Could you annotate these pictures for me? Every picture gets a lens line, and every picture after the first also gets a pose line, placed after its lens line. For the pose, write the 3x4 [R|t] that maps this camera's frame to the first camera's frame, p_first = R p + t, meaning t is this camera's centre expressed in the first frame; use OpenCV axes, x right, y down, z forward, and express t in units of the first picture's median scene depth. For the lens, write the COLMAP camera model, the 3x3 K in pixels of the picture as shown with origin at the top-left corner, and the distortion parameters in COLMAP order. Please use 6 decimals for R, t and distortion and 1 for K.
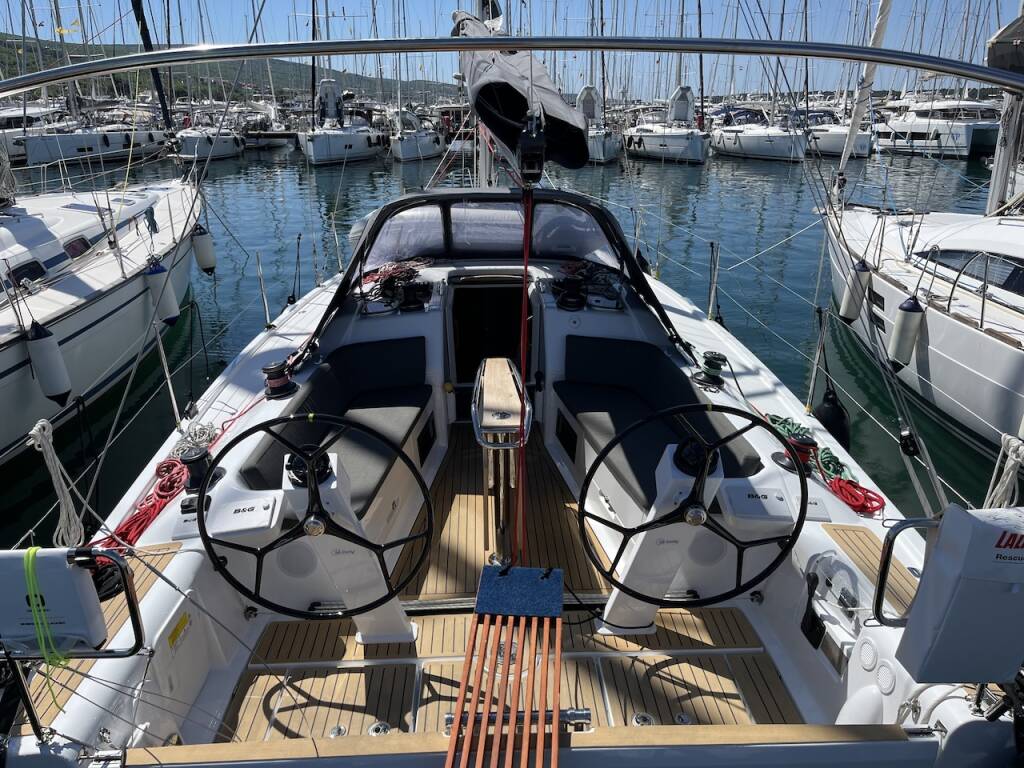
lens RADIAL K [[761.8, 0, 512.0], [0, 761.8, 384.0], [0, 0, 1]] dist [0.022186, -0.004885]
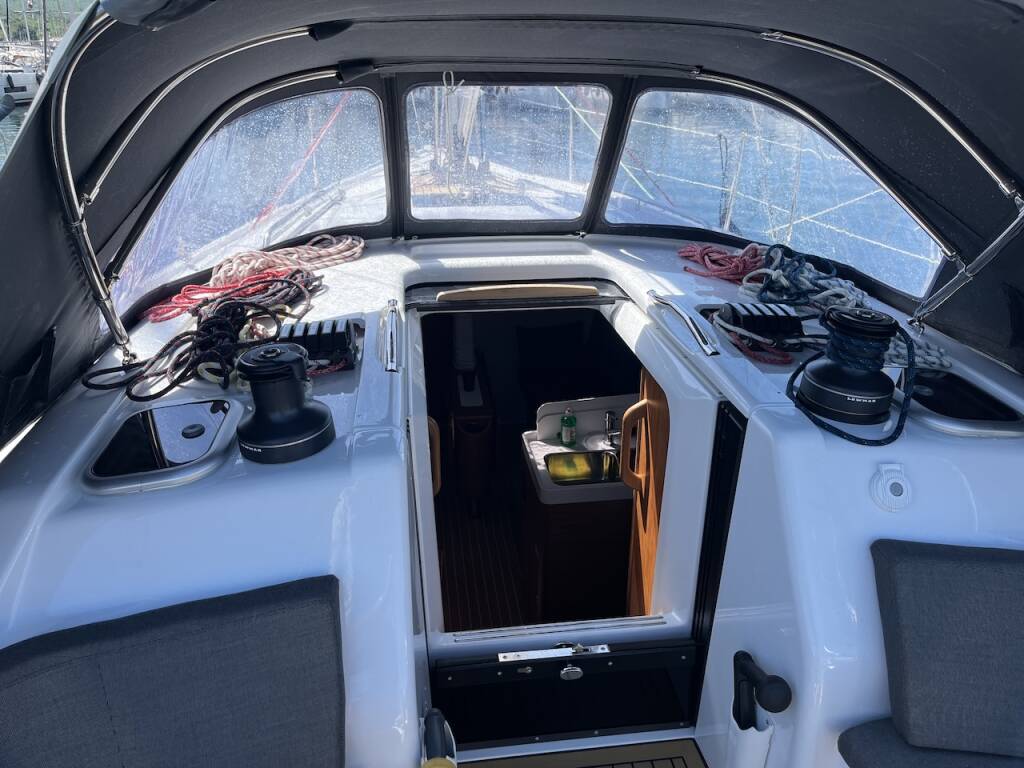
lens RADIAL K [[800.5, 0, 511.2], [0, 800.5, 362.3], [0, 0, 1]] dist [0.029525, -0.006269]
pose [[0.997077, -0.009866, 0.075770, -0.064688], [0.008901, 0.999875, 0.013067, -0.113525], [-0.075889, -0.012354, 0.997040, 0.620137]]
